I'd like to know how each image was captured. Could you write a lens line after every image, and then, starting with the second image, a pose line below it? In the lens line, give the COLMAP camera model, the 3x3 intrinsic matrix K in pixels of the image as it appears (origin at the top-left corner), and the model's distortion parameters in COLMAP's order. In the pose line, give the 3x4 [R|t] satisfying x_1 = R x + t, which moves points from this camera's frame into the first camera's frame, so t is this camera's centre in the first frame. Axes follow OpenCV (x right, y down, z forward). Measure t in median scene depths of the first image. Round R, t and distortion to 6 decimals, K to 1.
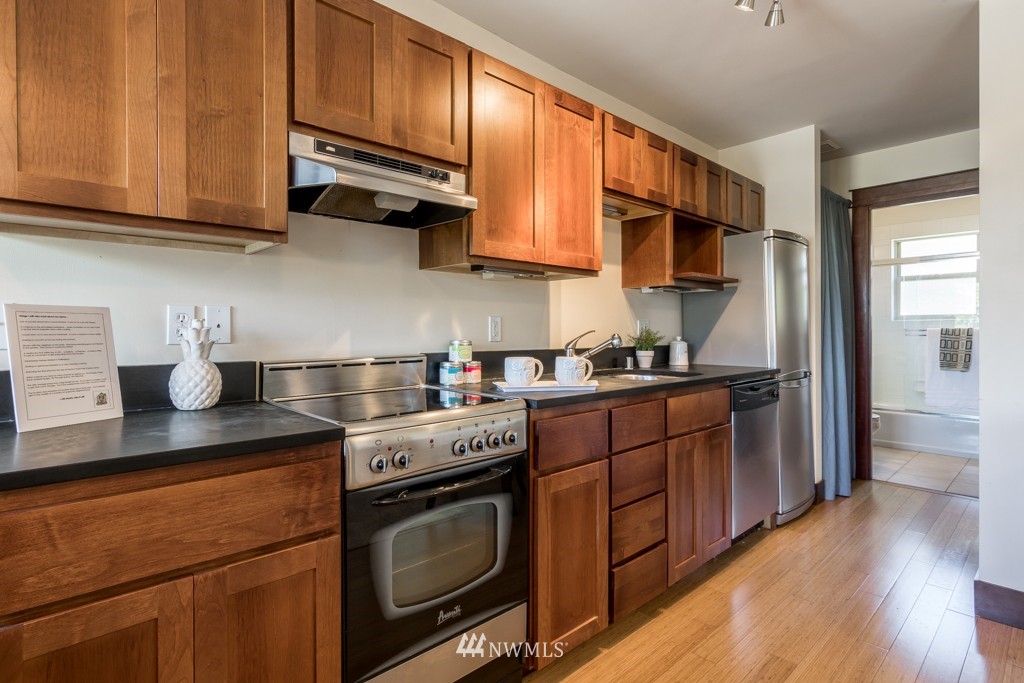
lens RADIAL K [[519.4, 0, 511.7], [0, 519.4, 331.4], [0, 0, 1]] dist [-0.000375, 0.003372]
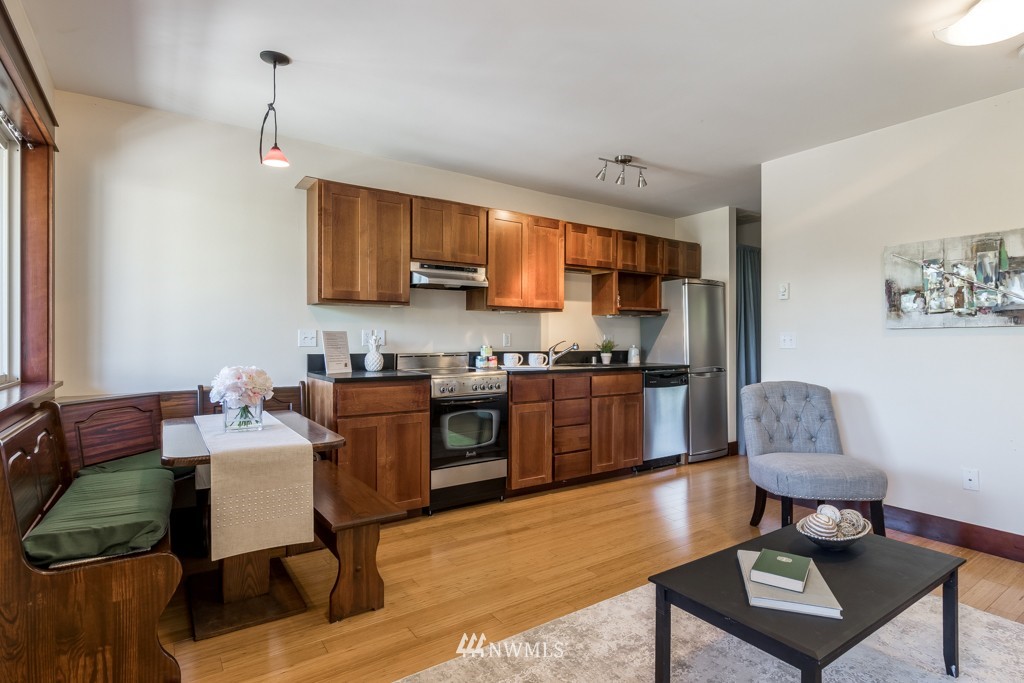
lens RADIAL K [[519.4, 0, 509.8], [0, 519.4, 342.7], [0, 0, 1]] dist [-0.000375, 0.003372]
pose [[0.987959, 0.004737, -0.154642, 0.325407], [-0.004363, 0.999987, 0.002760, 0.000530], [0.154653, -0.002052, 0.987967, -1.043883]]
